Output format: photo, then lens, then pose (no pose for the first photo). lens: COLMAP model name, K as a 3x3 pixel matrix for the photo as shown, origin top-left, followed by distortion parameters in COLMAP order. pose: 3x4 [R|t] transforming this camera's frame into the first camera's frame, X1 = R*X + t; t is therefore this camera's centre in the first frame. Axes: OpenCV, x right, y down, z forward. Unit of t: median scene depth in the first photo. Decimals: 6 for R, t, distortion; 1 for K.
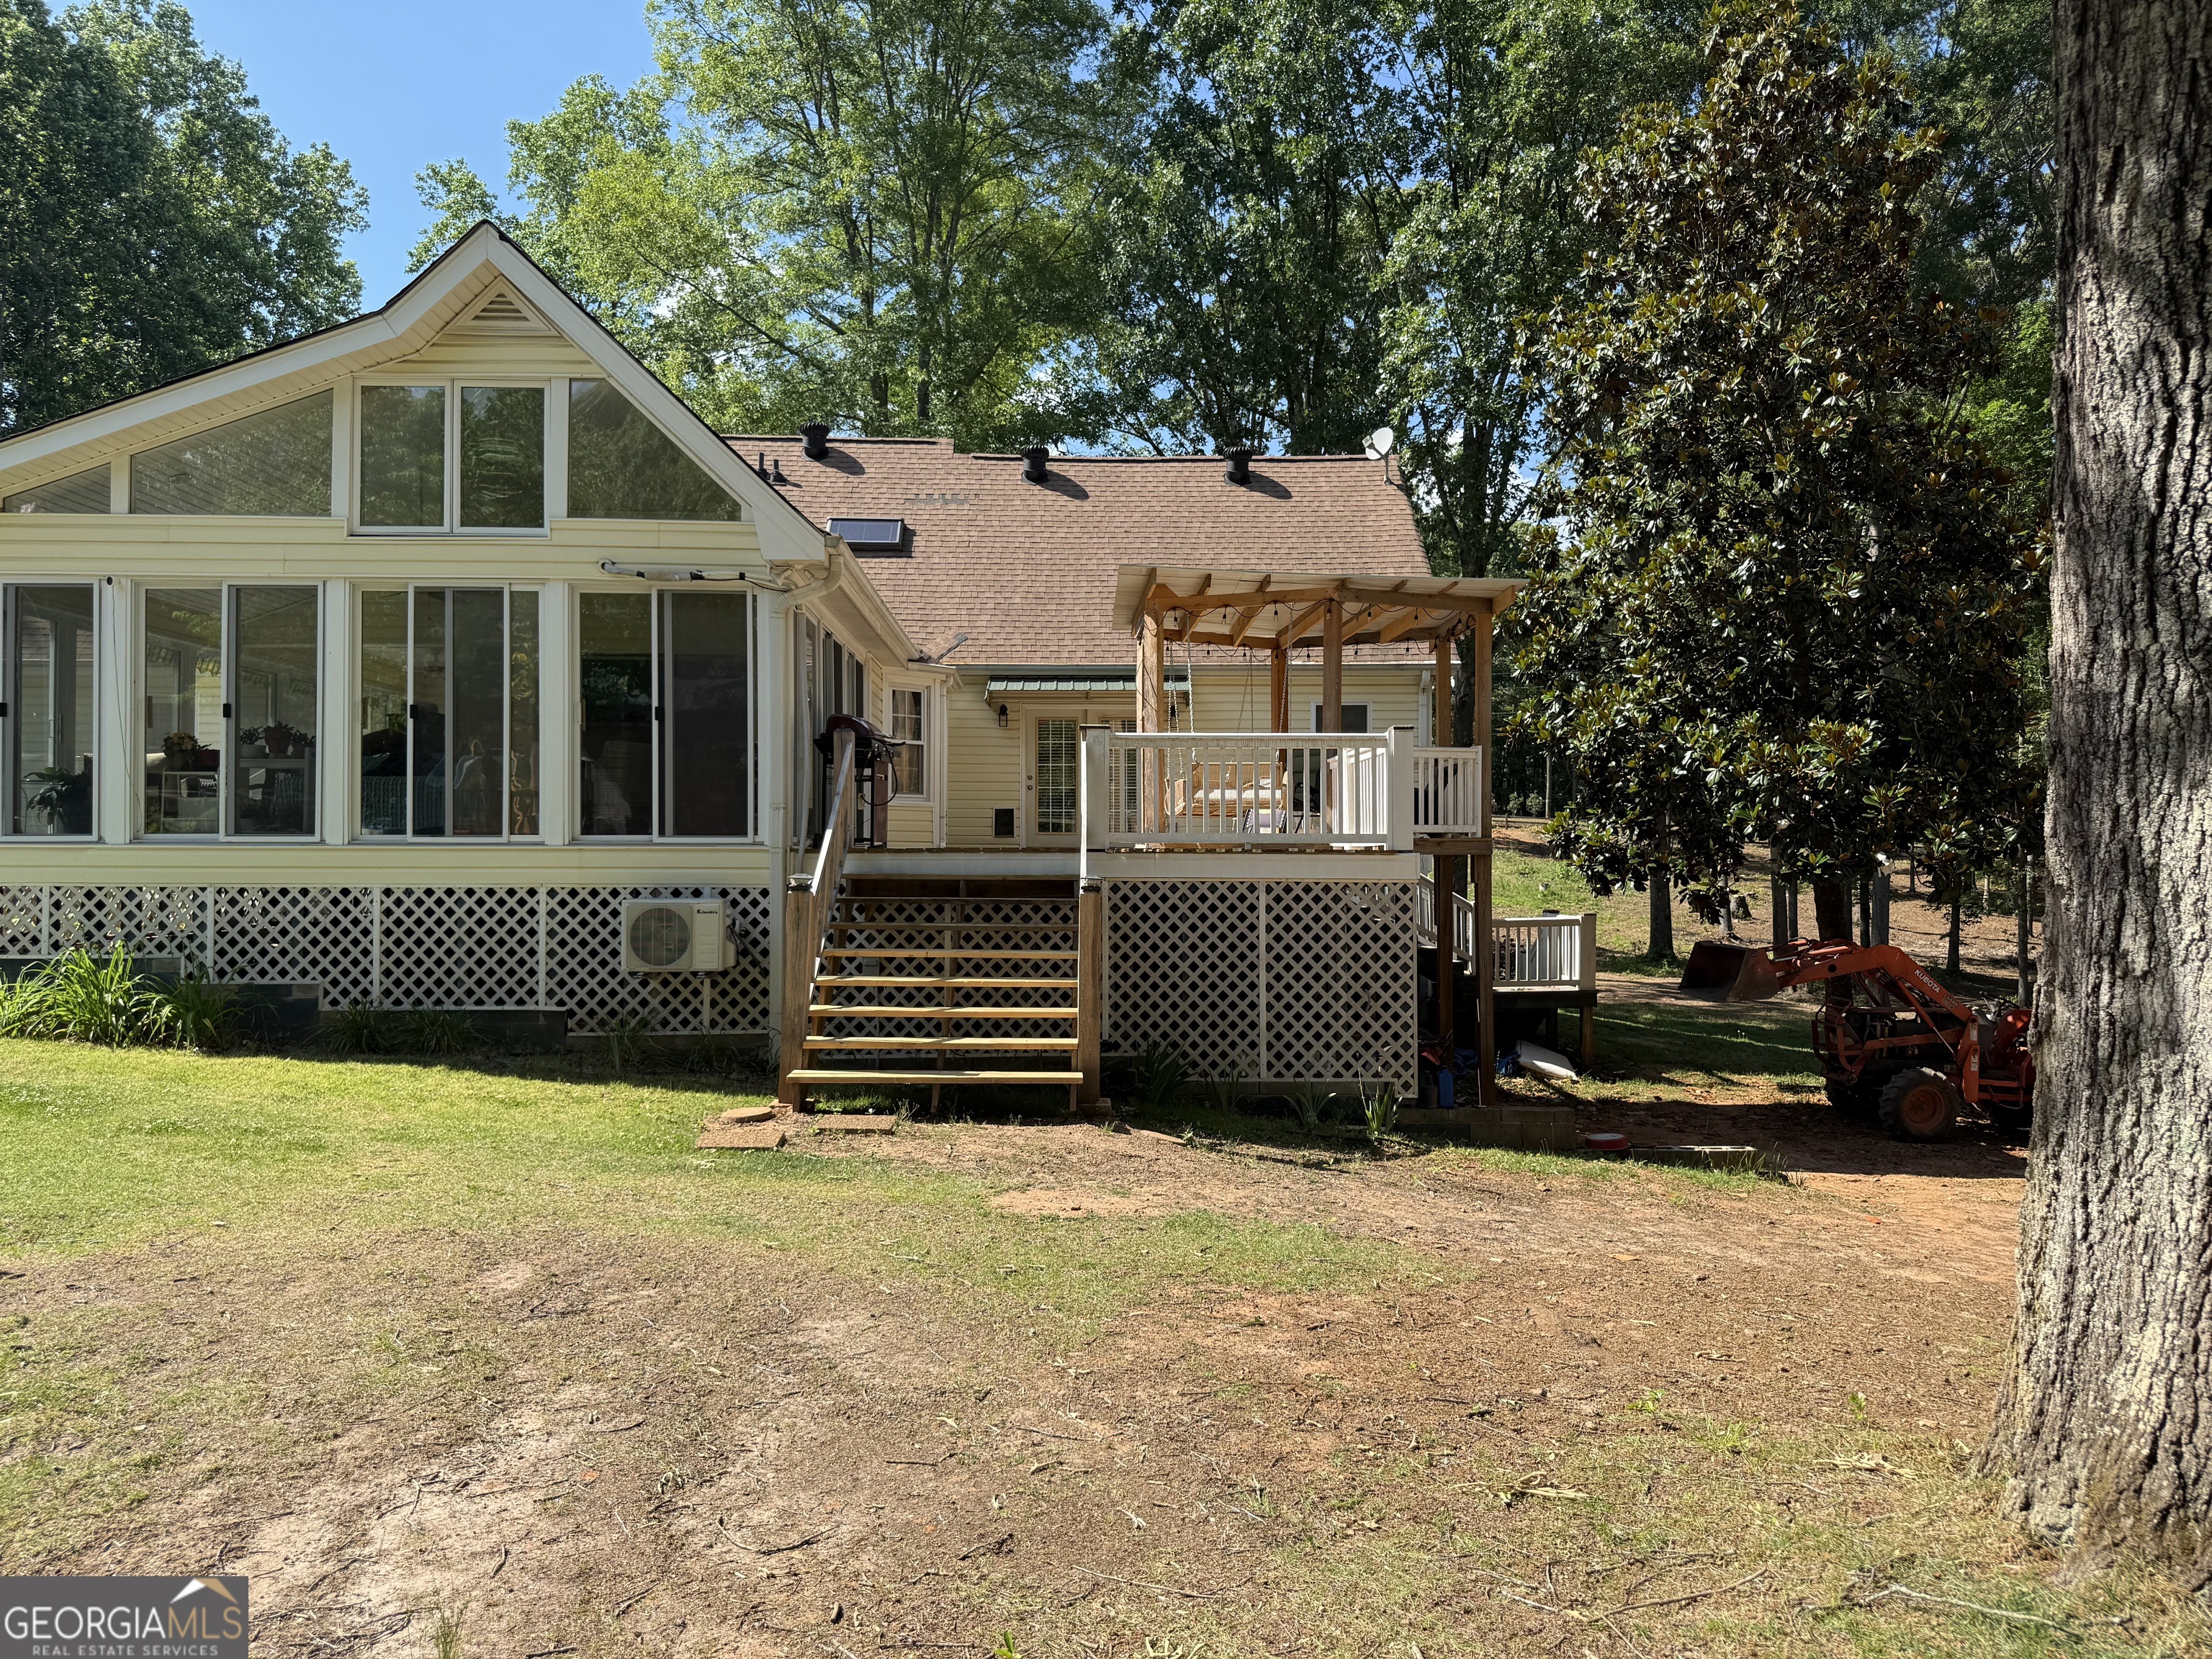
lens RADIAL K [[1610.0, 0, 1106.0], [0, 1610.0, 829.5], [0, 0, 1]] dist [0.001380, -0.027271]
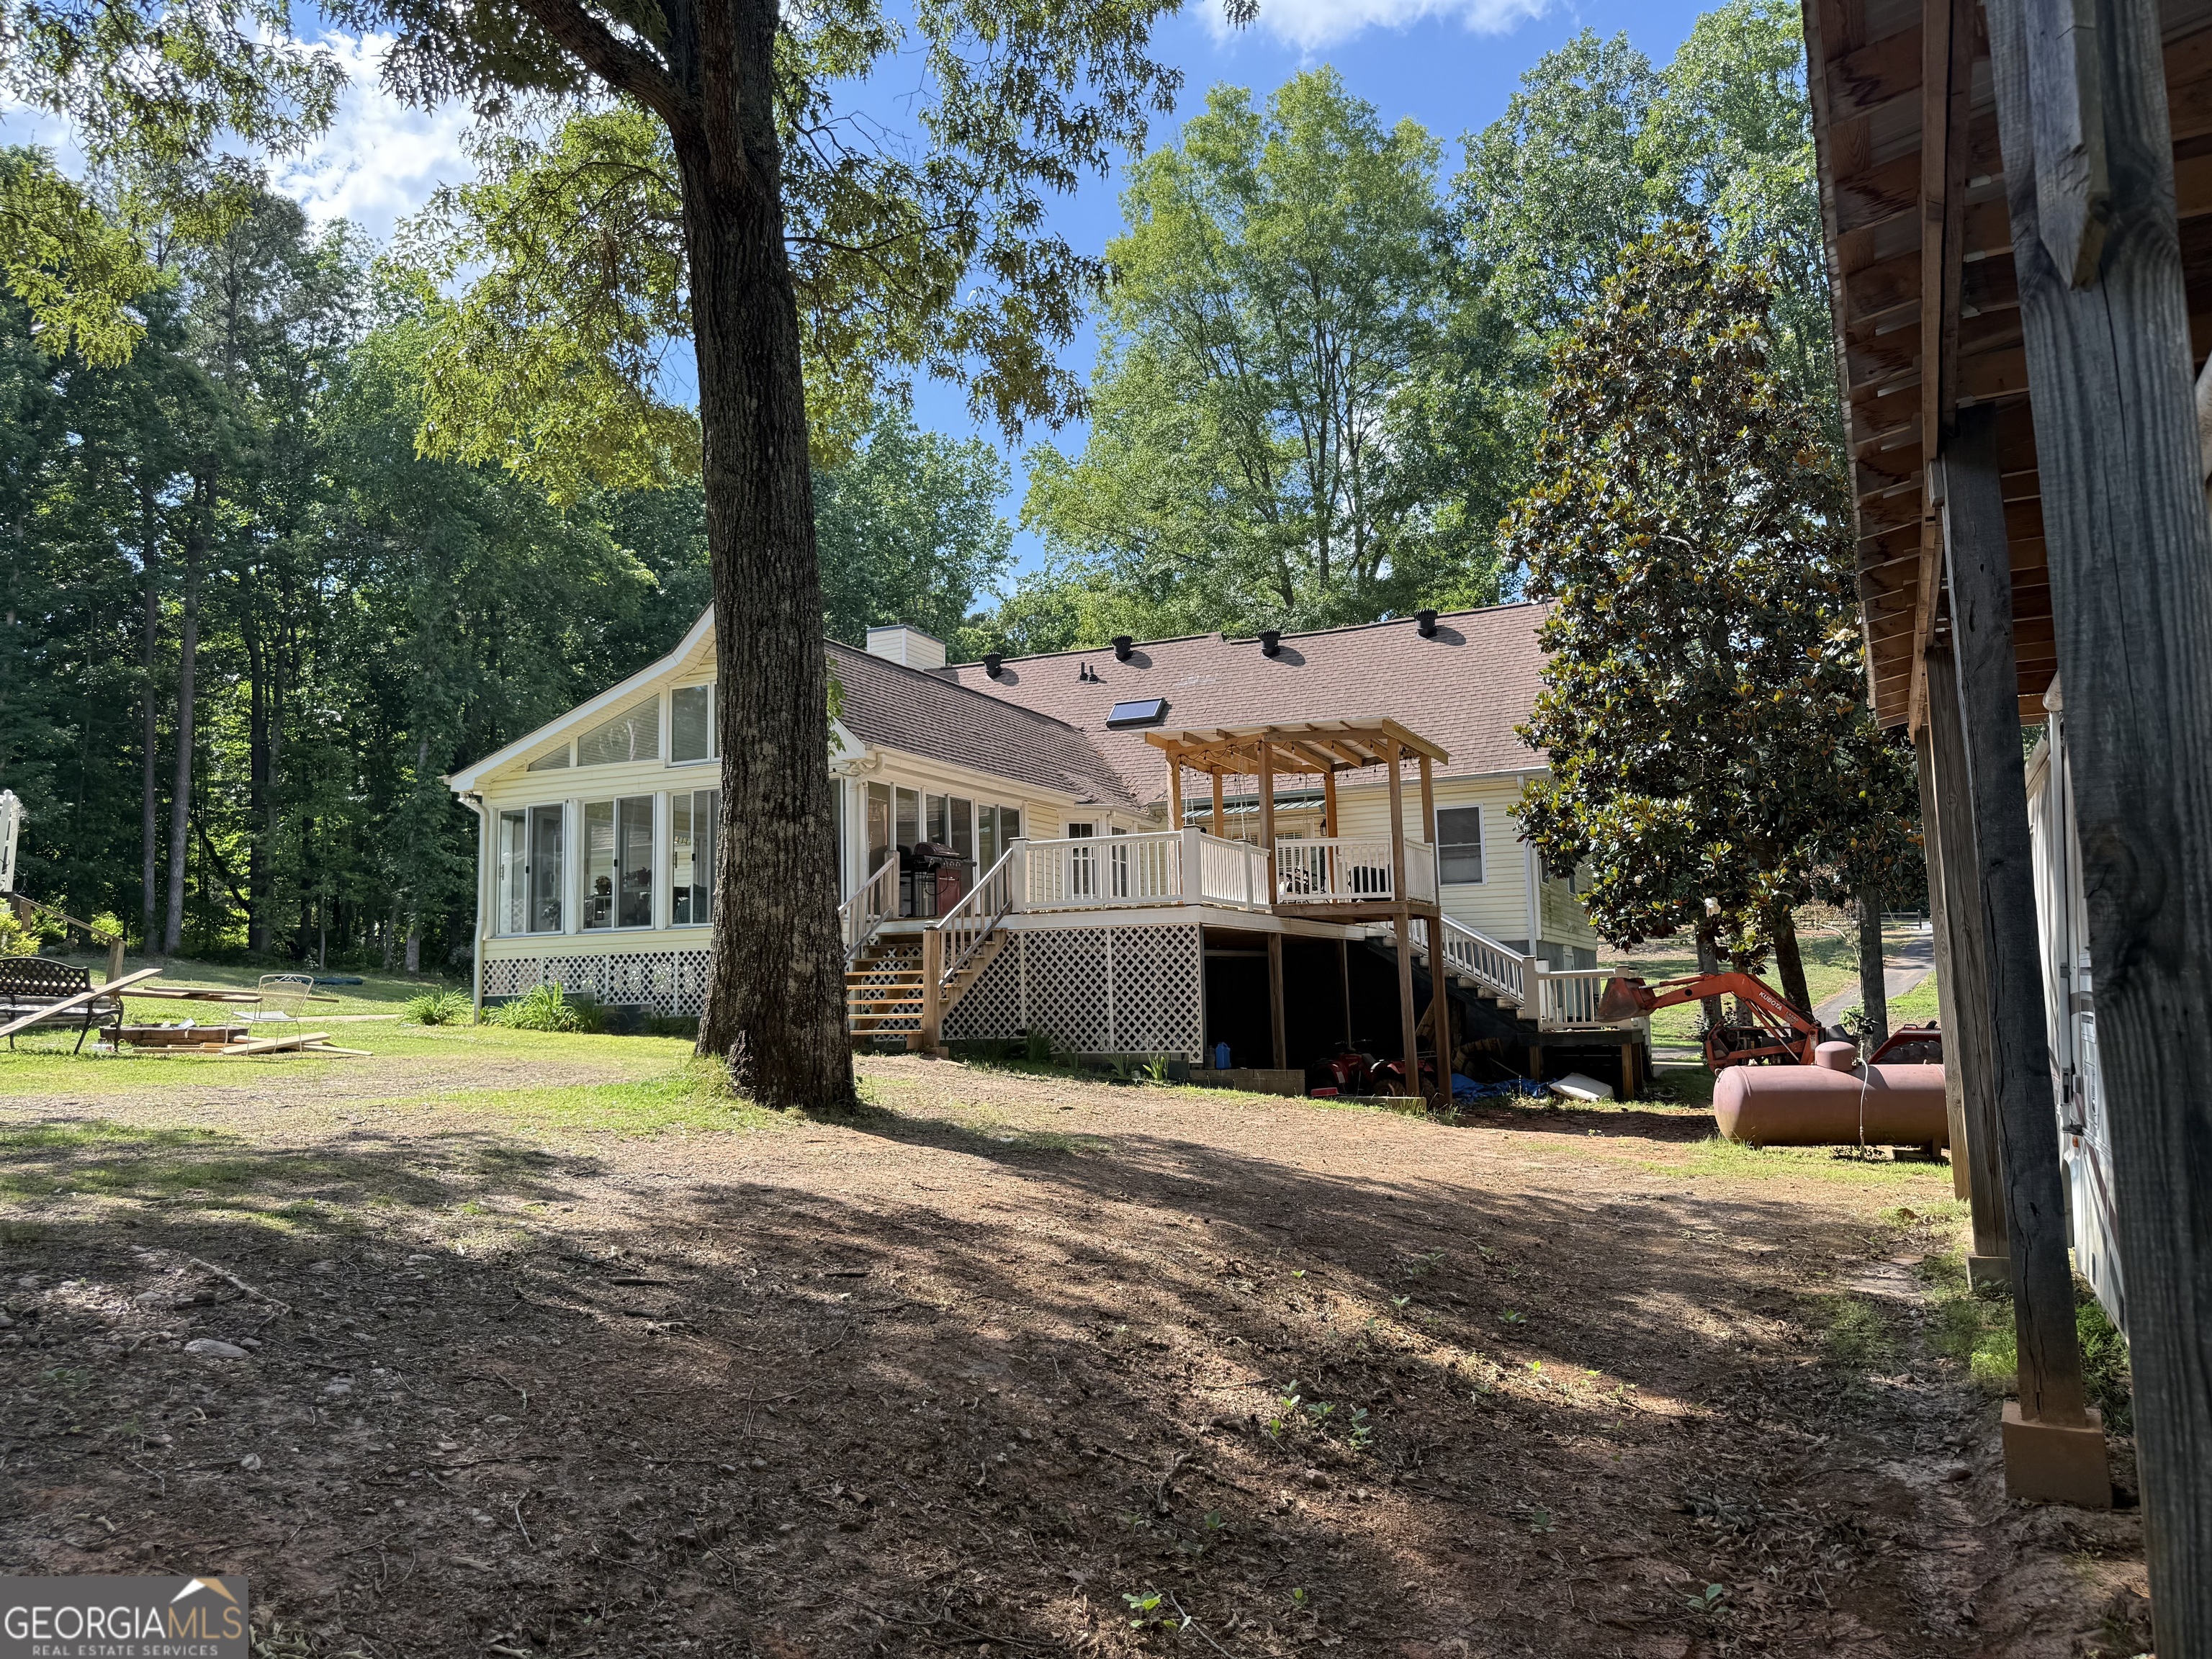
lens RADIAL K [[1610.0, 0, 1106.0], [0, 1610.0, 829.5], [0, 0, 1]] dist [0.001380, -0.027271]
pose [[0.882676, -0.075849, -0.463822, 0.844590], [0.035953, 0.994897, -0.094274, 0.086009], [0.468605, 0.066537, 0.880898, -0.418035]]
